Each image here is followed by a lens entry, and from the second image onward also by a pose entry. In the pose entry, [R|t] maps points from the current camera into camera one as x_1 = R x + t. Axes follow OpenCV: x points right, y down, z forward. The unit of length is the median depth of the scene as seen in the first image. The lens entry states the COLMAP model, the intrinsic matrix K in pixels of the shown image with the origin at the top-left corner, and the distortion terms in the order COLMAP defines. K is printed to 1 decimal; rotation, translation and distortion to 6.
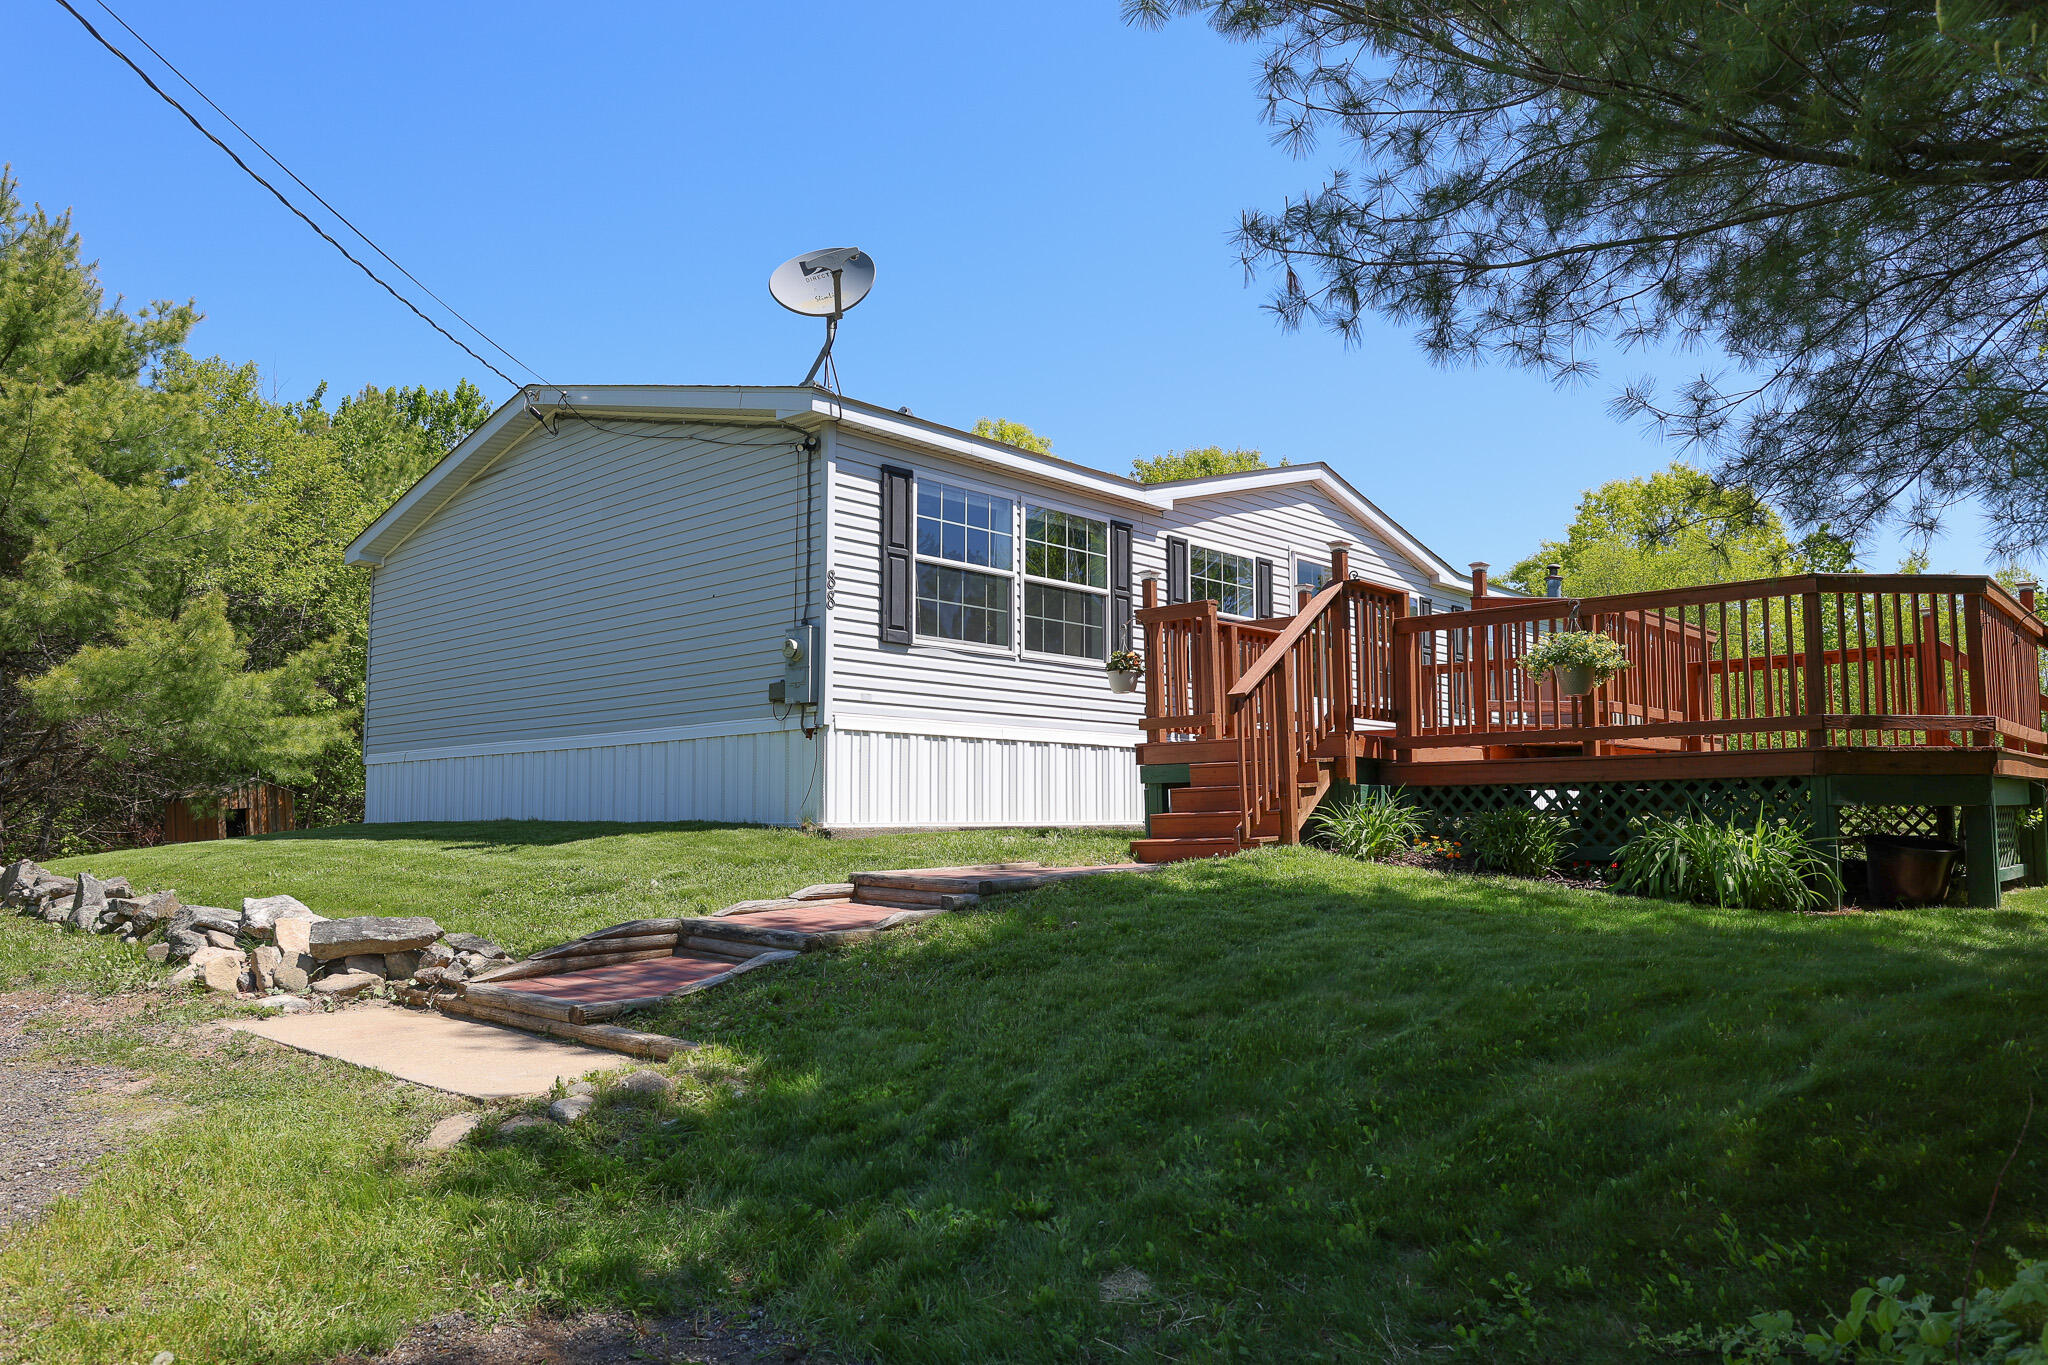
lens RADIAL K [[1332.7, 0, 993.7], [0, 1332.7, 688.9], [0, 0, 1]] dist [-0.075126, 0.000469]
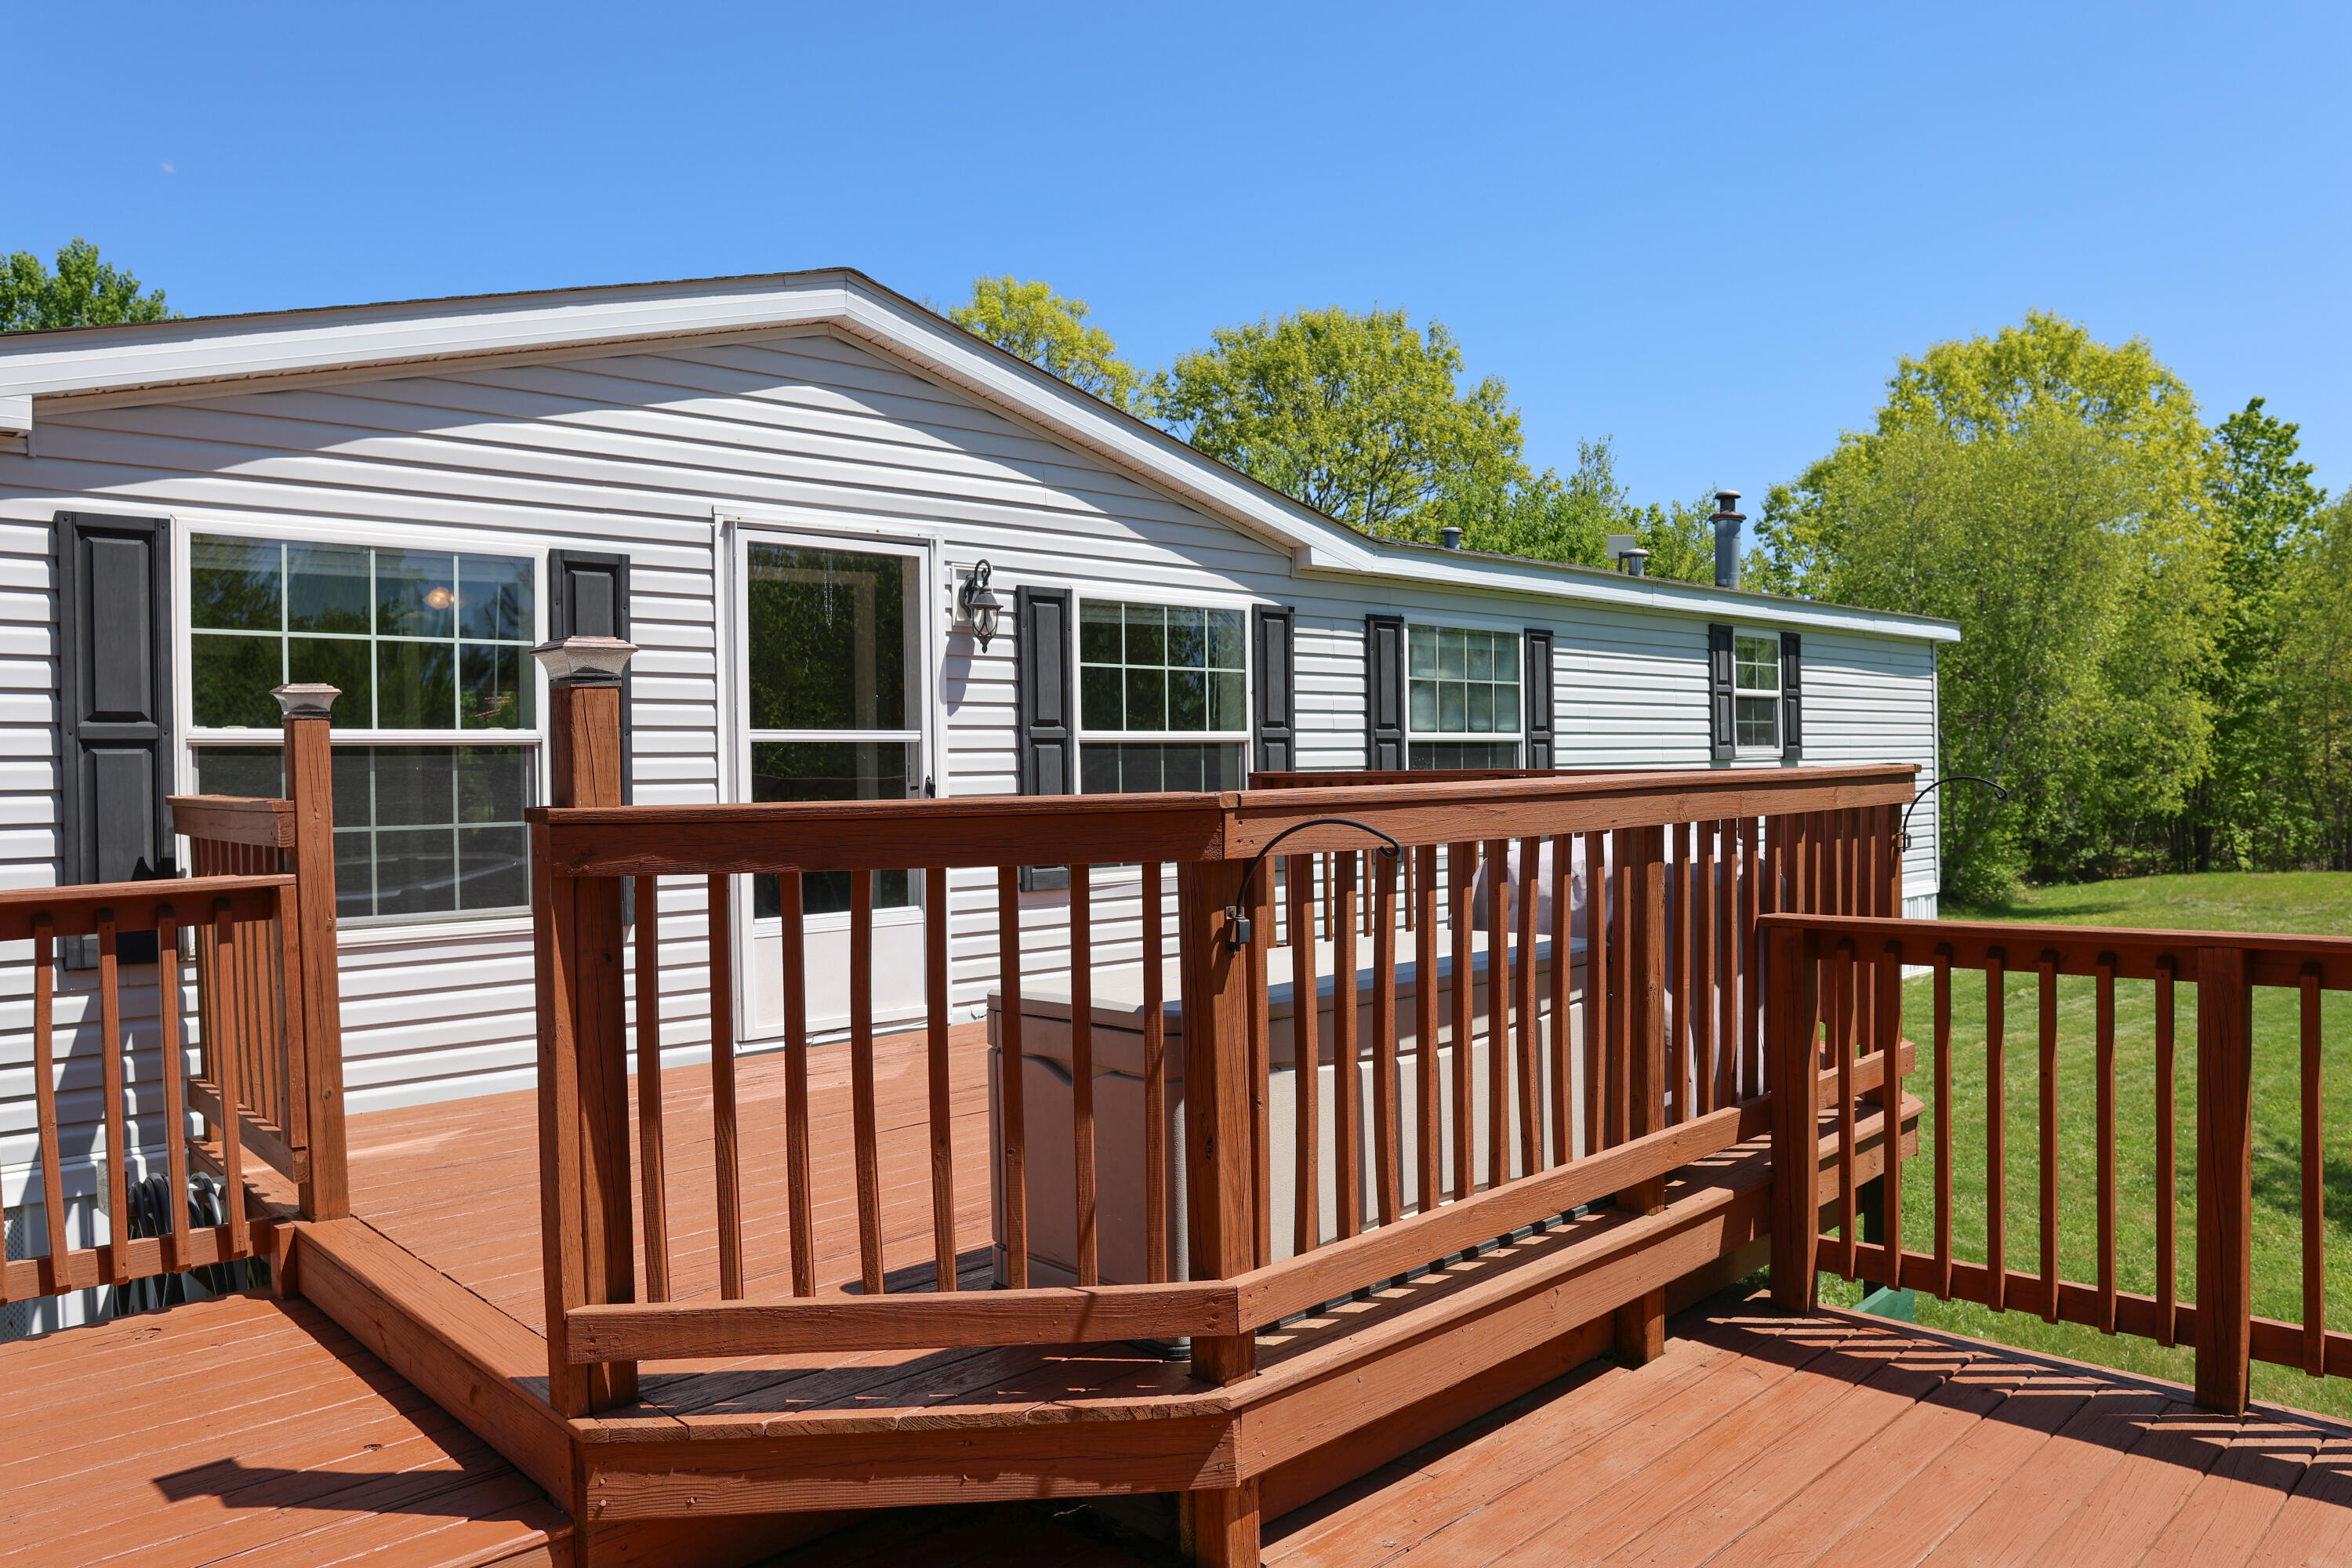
lens RADIAL K [[1591.9, 0, 1183.6], [0, 1591.9, 776.7], [0, 0, 1]] dist [-0.063982, 0.024523]
pose [[0.999375, -0.021457, -0.028080, 0.497649], [0.024015, 0.995266, 0.094179, -0.100149], [0.025926, -0.094794, 0.995159, 0.788406]]
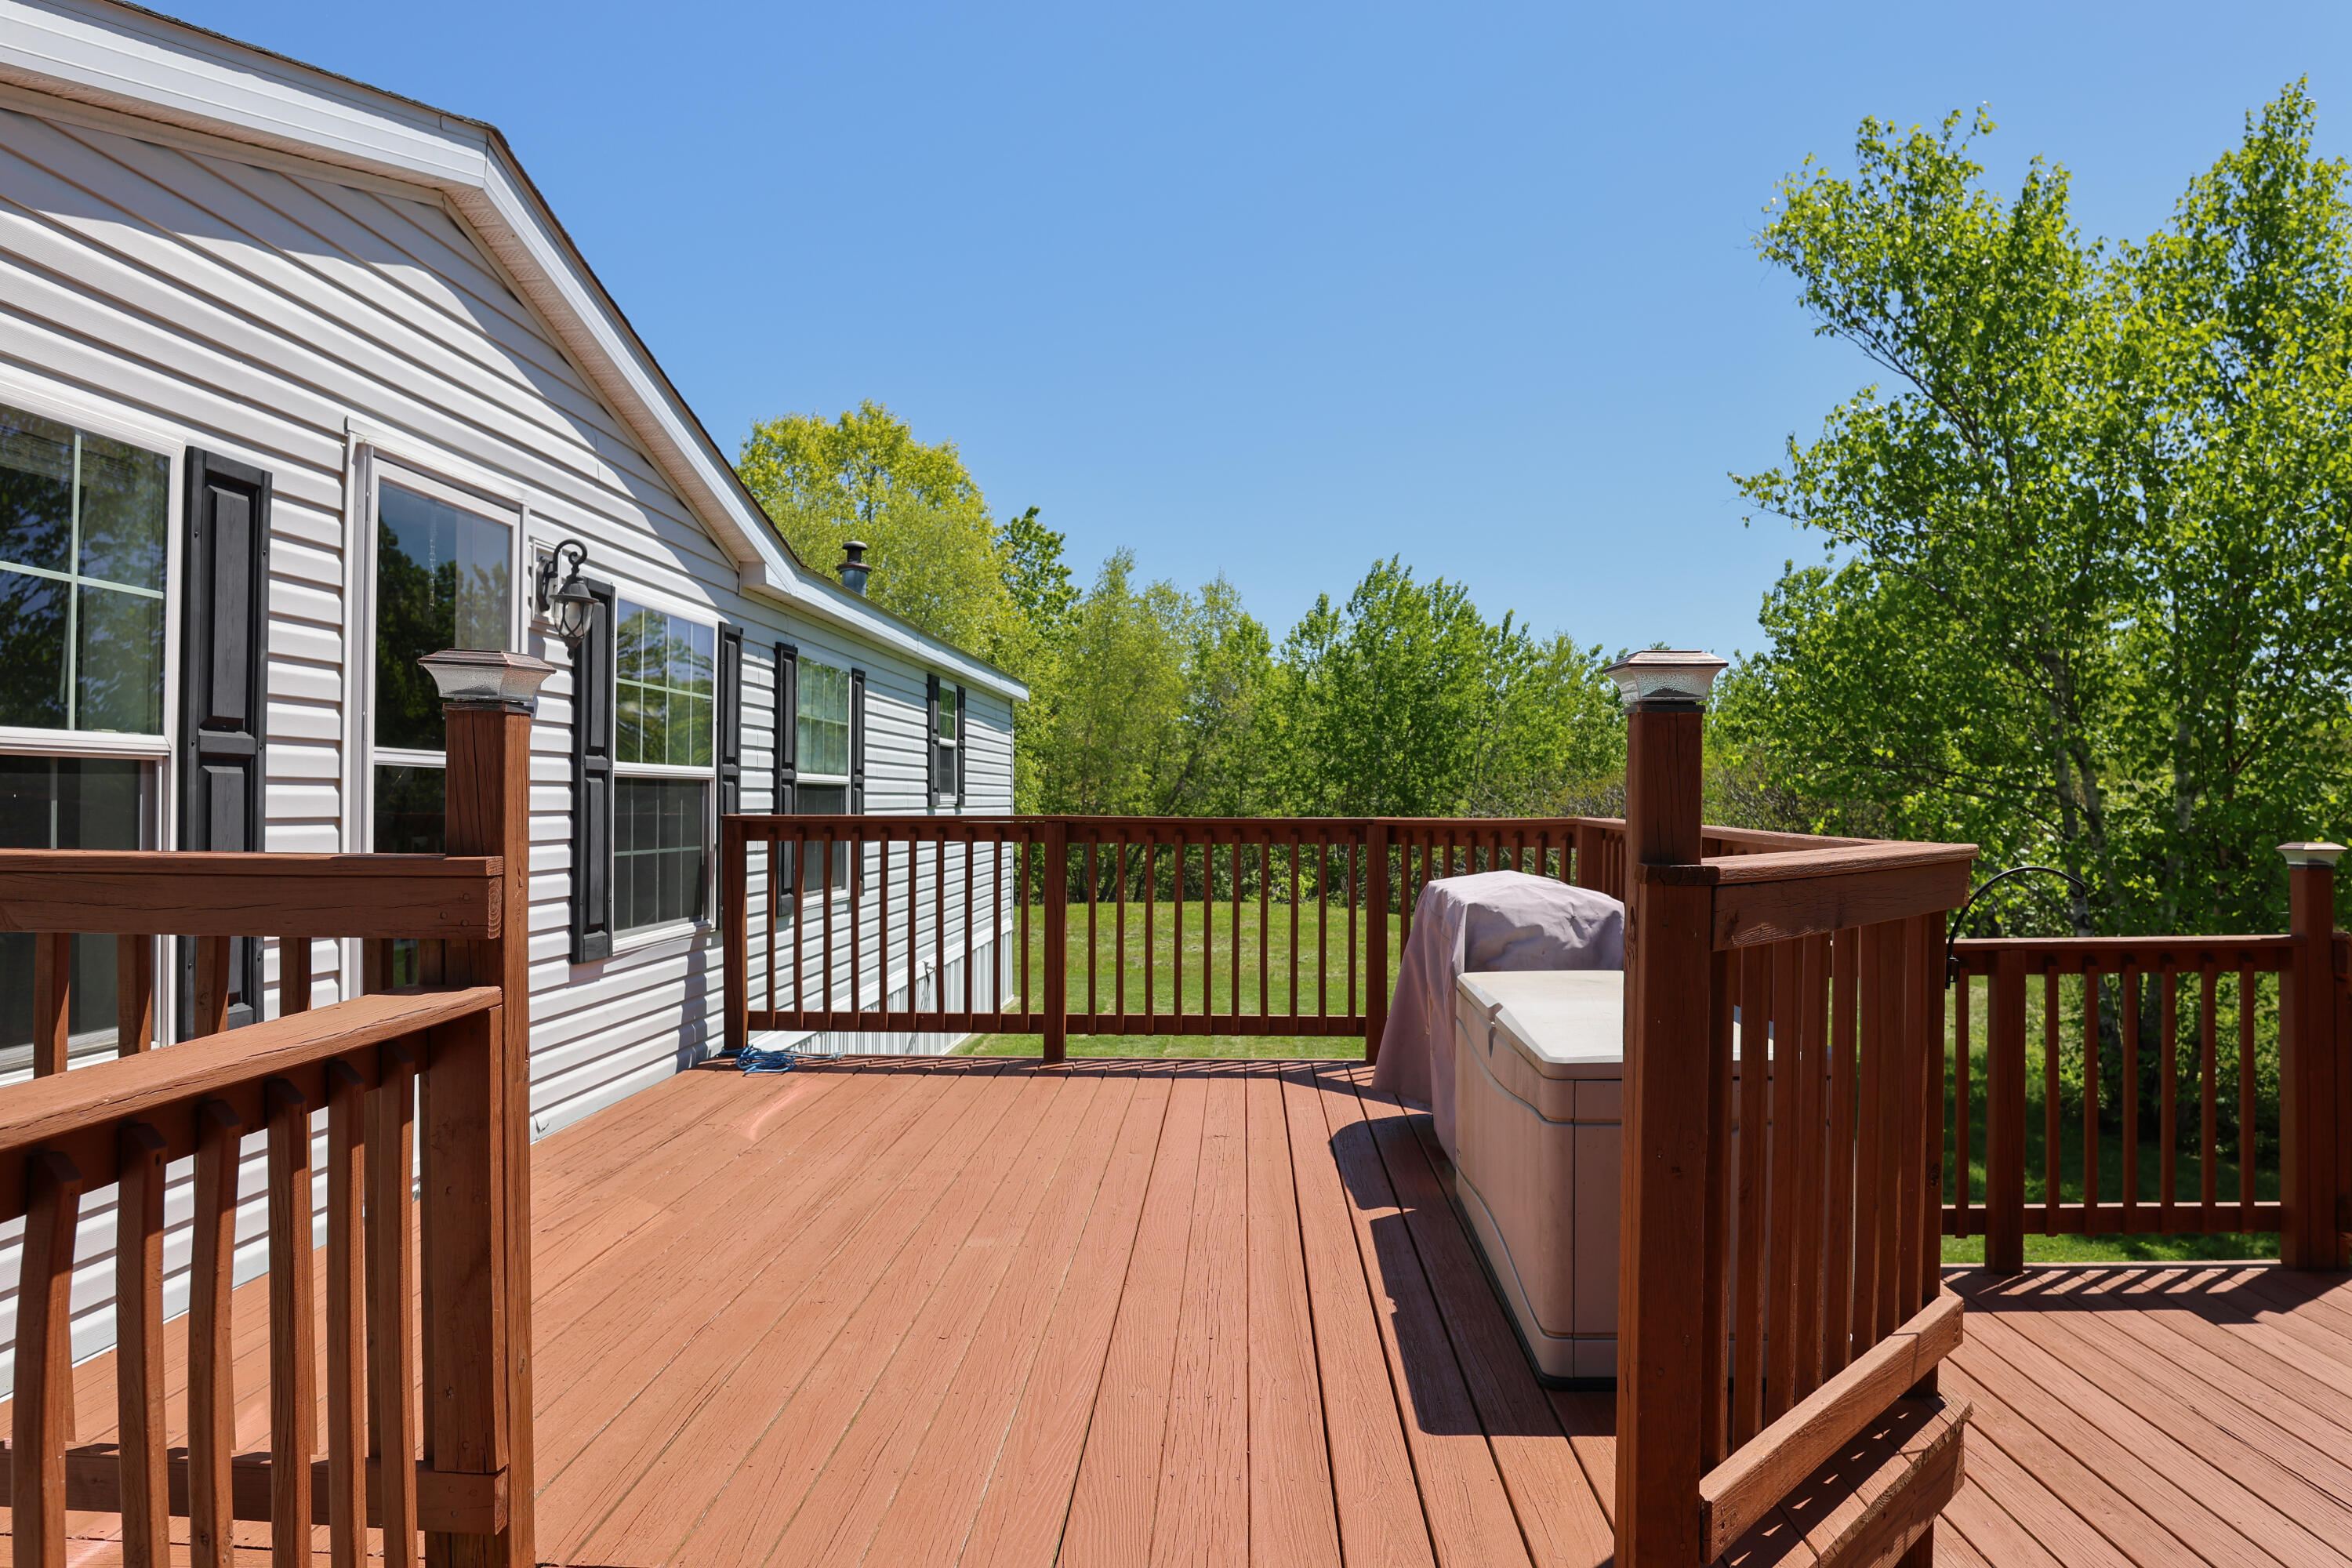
lens RADIAL K [[1591.9, 0, 1183.6], [0, 1591.9, 776.7], [0, 0, 1]] dist [-0.063982, 0.024523]
pose [[0.741585, 0.007068, 0.670822, 0.198895], [-0.058613, 0.996803, 0.054294, -0.092391], [-0.668294, -0.079582, 0.739628, 0.936674]]
